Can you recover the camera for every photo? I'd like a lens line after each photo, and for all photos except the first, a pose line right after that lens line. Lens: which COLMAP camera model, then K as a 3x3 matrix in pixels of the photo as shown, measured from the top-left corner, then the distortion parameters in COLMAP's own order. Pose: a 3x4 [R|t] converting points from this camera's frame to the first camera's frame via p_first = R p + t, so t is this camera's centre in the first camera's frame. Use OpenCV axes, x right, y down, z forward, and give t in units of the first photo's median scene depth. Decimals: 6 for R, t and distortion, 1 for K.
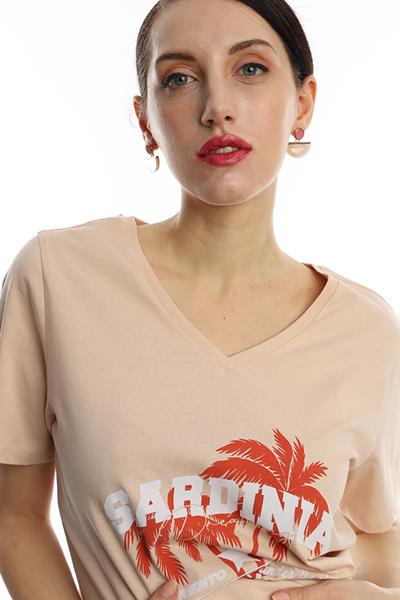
lens RADIAL K [[1243.9, 0, 194.3], [0, 1243.9, 294.9], [0, 0, 1]] dist [-0.035504, 0.000000]
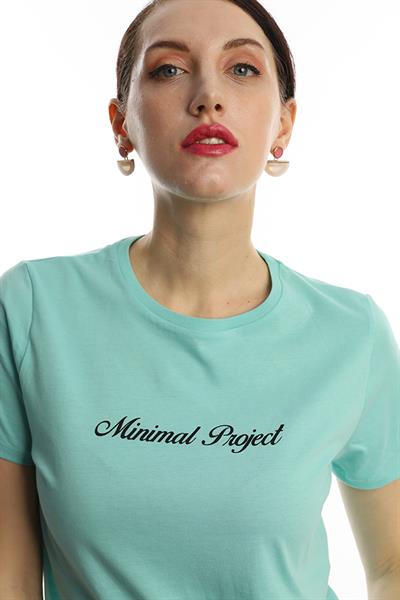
lens RADIAL K [[1243.9, 0, 202.1], [0, 1243.9, 299.8], [0, 0, 1]] dist [-0.035504, 0.000000]
pose [[0.987034, 0.109642, 0.117227, -0.081054], [-0.084957, 0.976512, -0.198009, 0.193304], [-0.136183, 0.185482, 0.973165, 0.083707]]
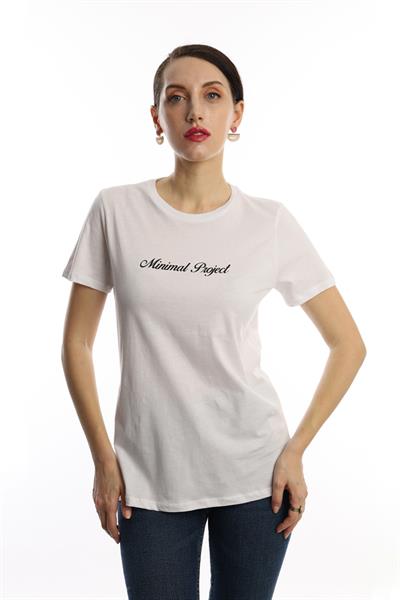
lens RADIAL K [[1243.9, 0, 197.4], [0, 1243.9, 299.6], [0, 0, 1]] dist [-0.035504, 0.000000]
pose [[0.996800, 0.055281, 0.057745, -0.077697], [-0.054360, 0.998370, -0.017401, 0.188658], [-0.058613, 0.014207, 0.998180, -1.024448]]
